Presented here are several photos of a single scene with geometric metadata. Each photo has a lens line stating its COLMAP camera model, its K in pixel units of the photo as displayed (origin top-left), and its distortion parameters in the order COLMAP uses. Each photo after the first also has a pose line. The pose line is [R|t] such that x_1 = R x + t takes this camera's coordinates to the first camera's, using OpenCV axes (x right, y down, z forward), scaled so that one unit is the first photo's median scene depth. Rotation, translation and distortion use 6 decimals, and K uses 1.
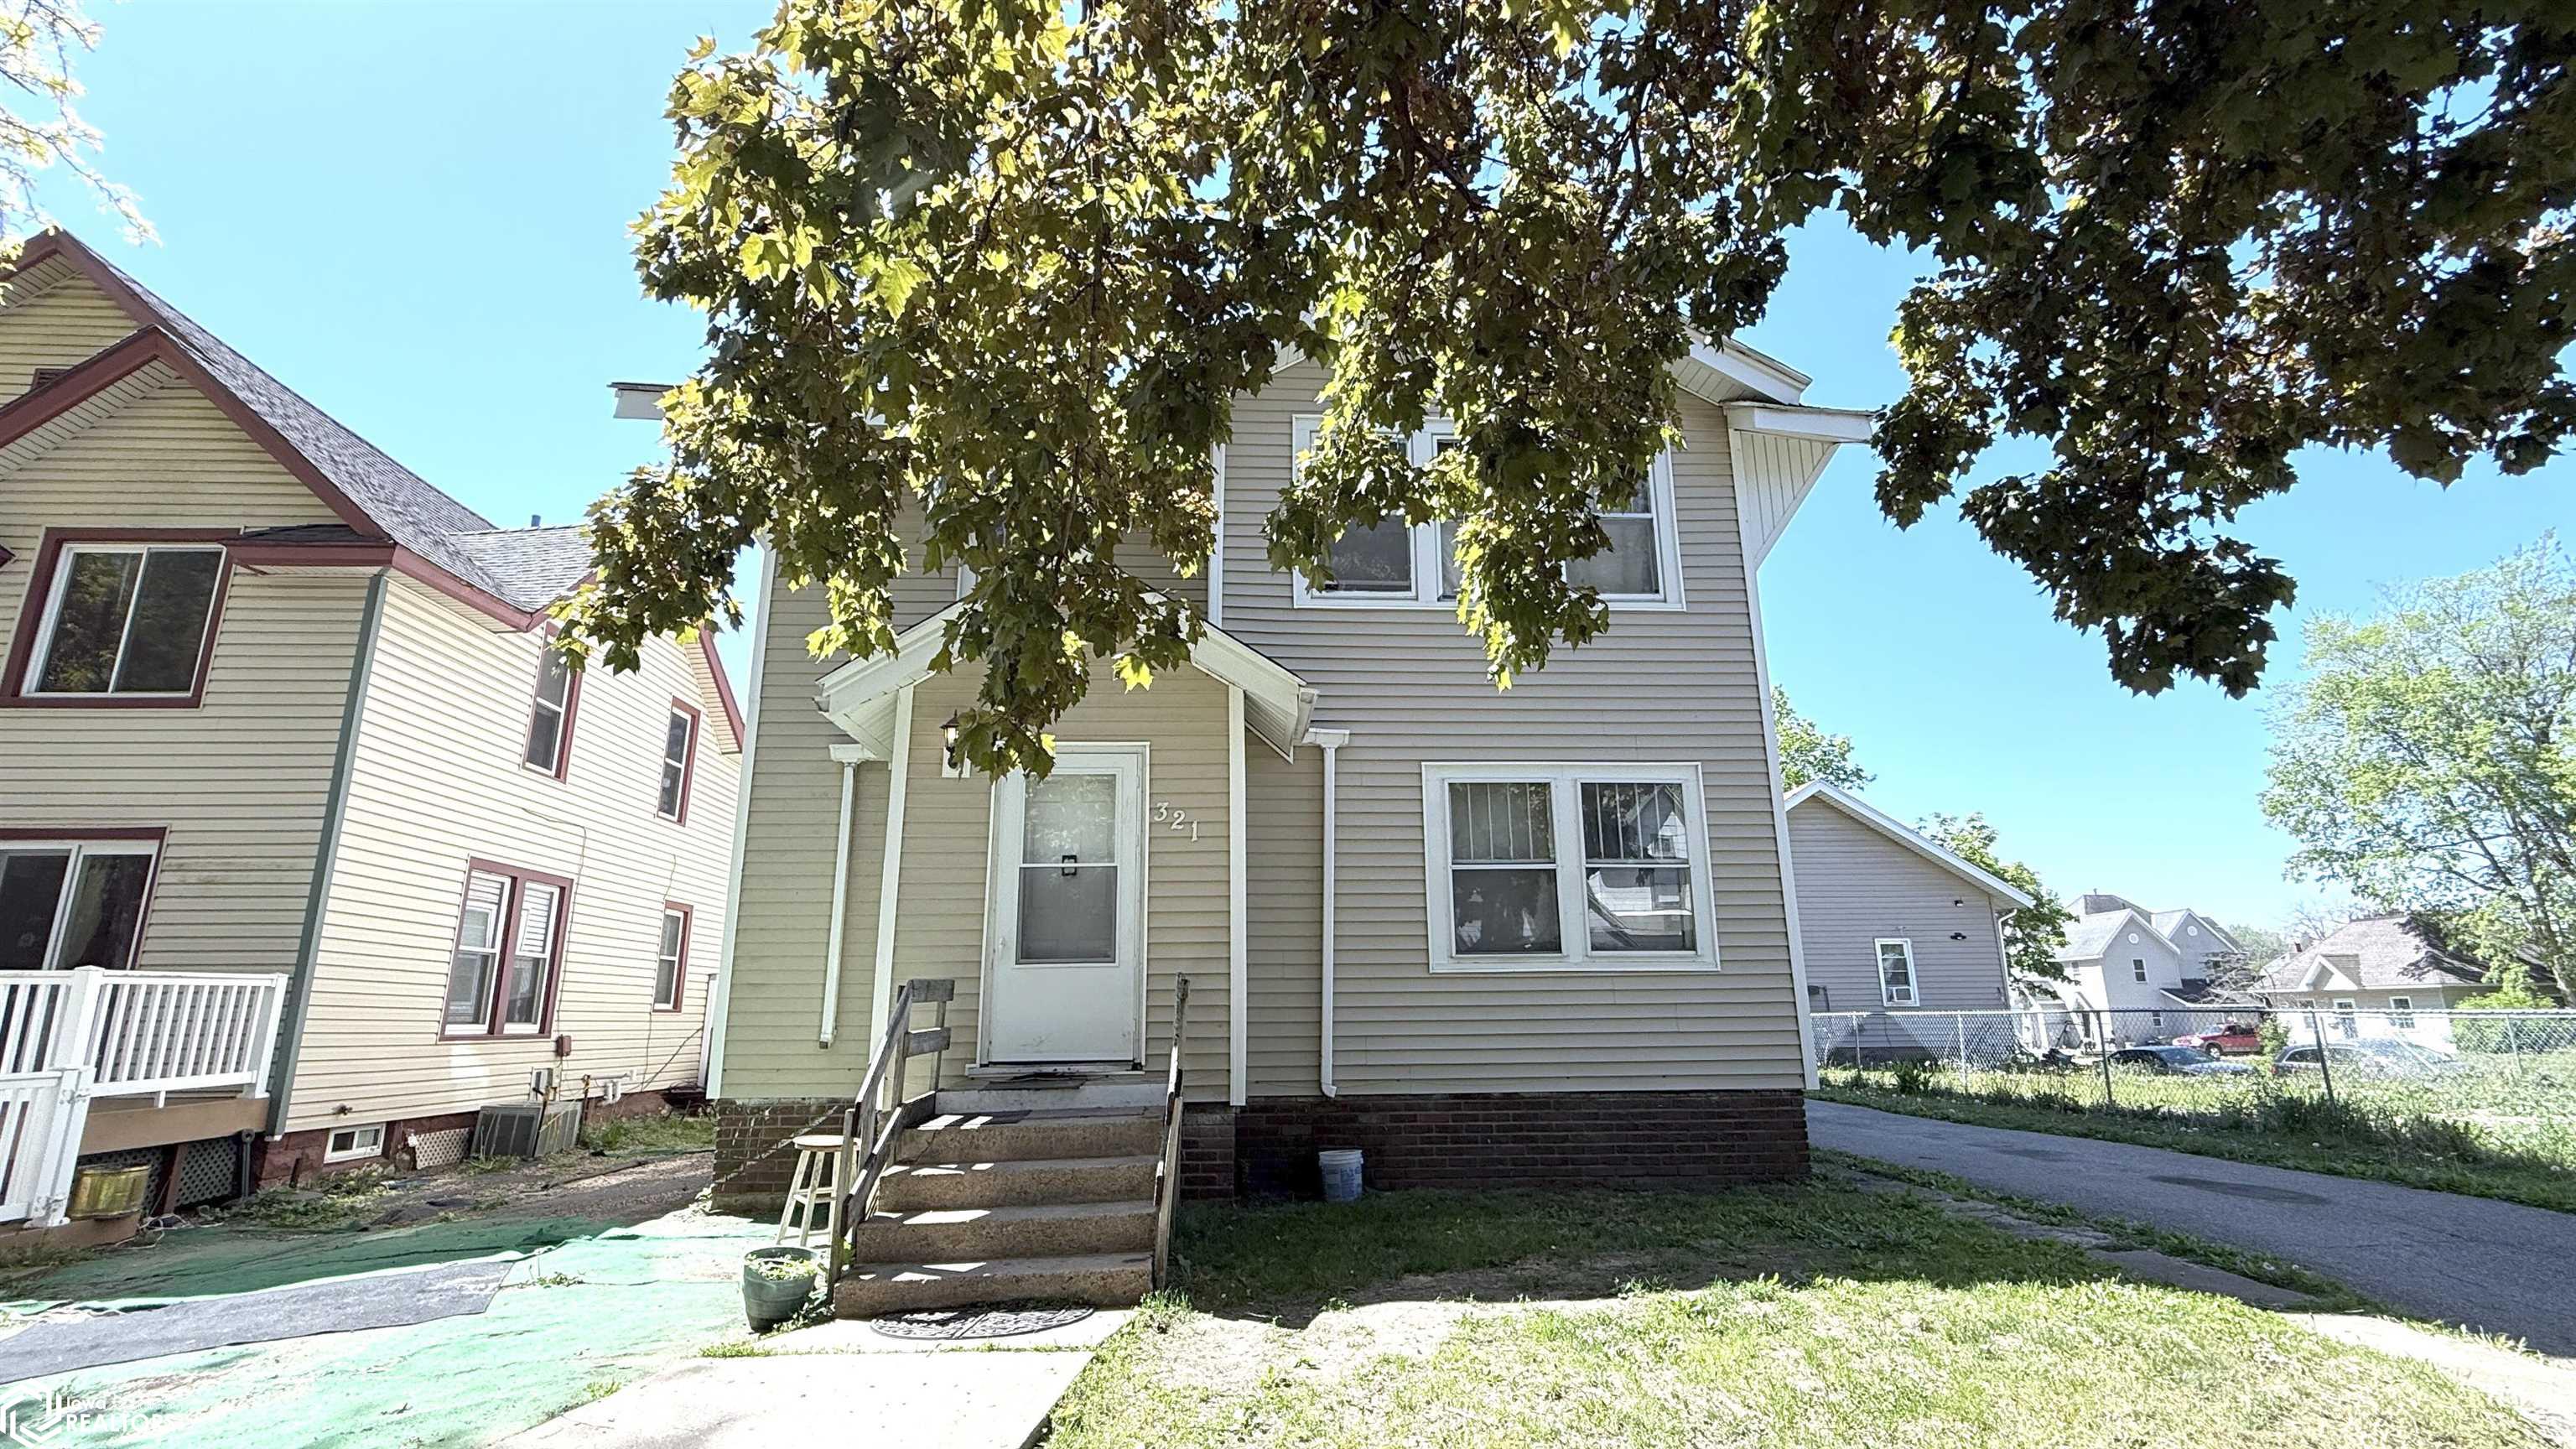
lens RADIAL K [[1147.8, 0, 1288.0], [0, 1147.8, 724.5], [0, 0, 1]] dist [-0.002581, 0.000238]
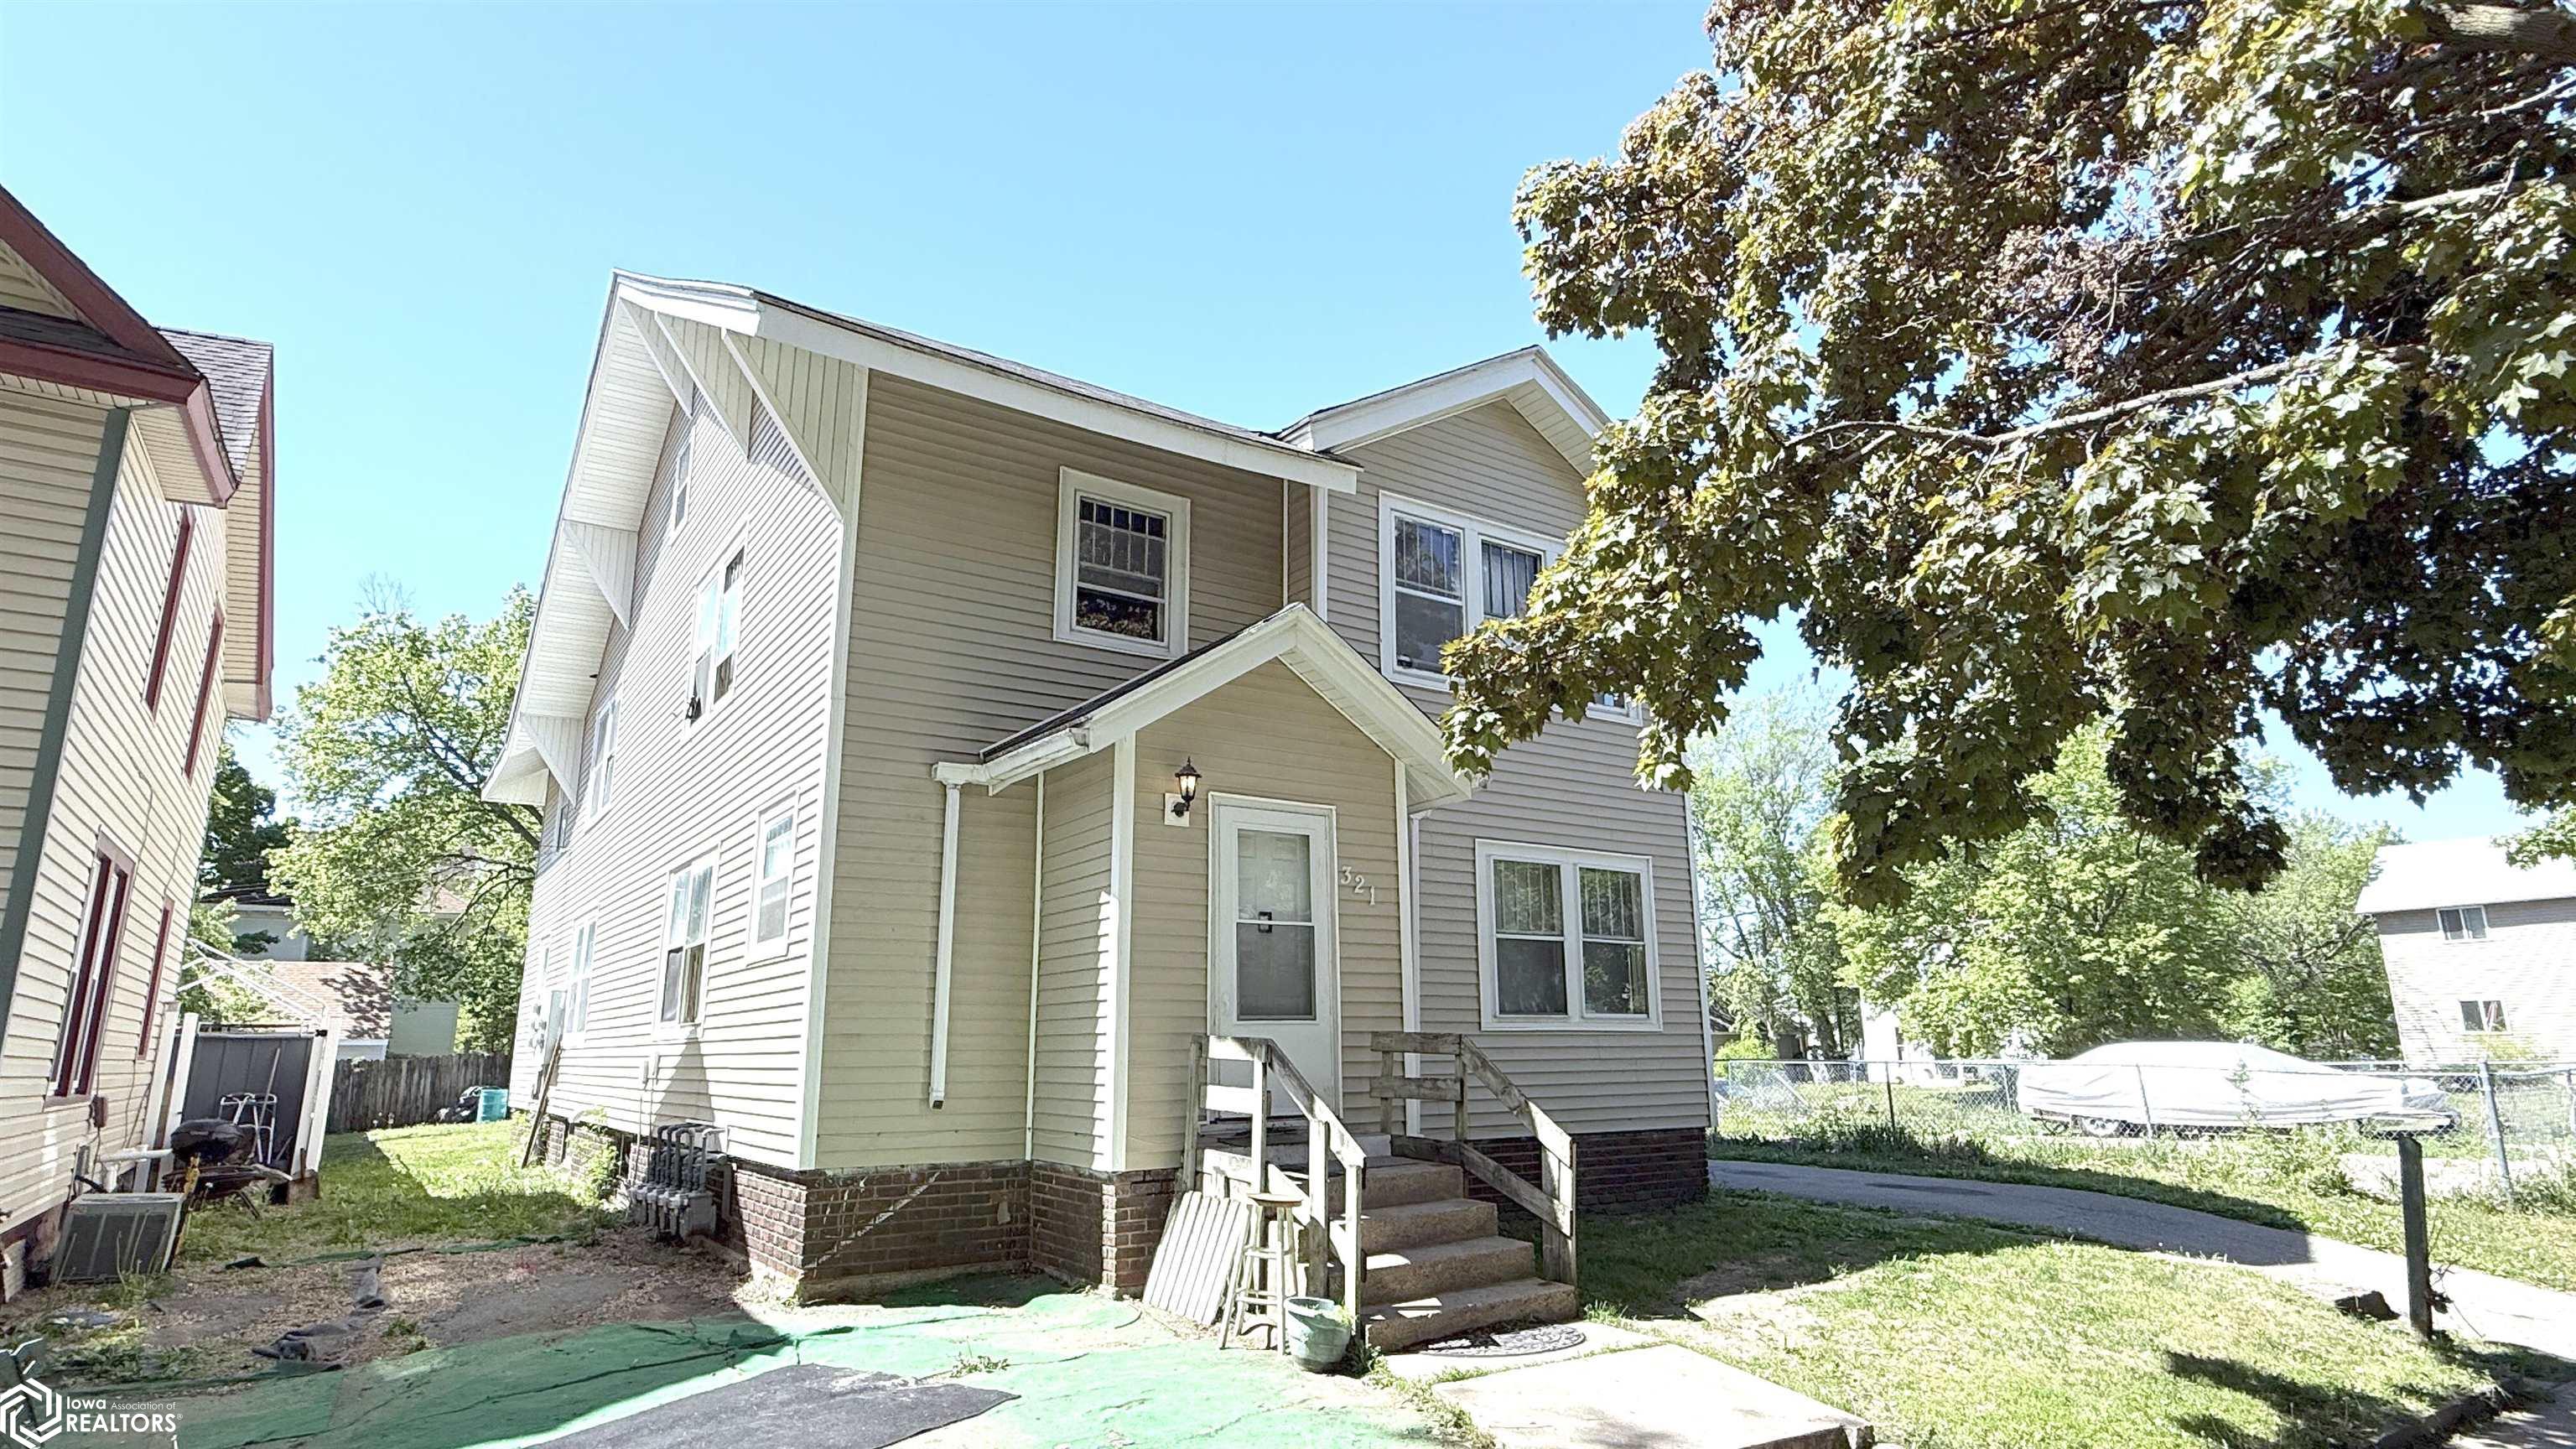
lens RADIAL K [[1338.0, 0, 1288.0], [0, 1338.0, 724.5], [0, 0, 1]] dist [-0.003072, -0.001434]
pose [[0.858831, 0.125014, 0.496771, -0.722409], [-0.128314, 0.991348, -0.027643, -0.017748], [-0.495928, -0.040002, 0.867442, -0.019105]]
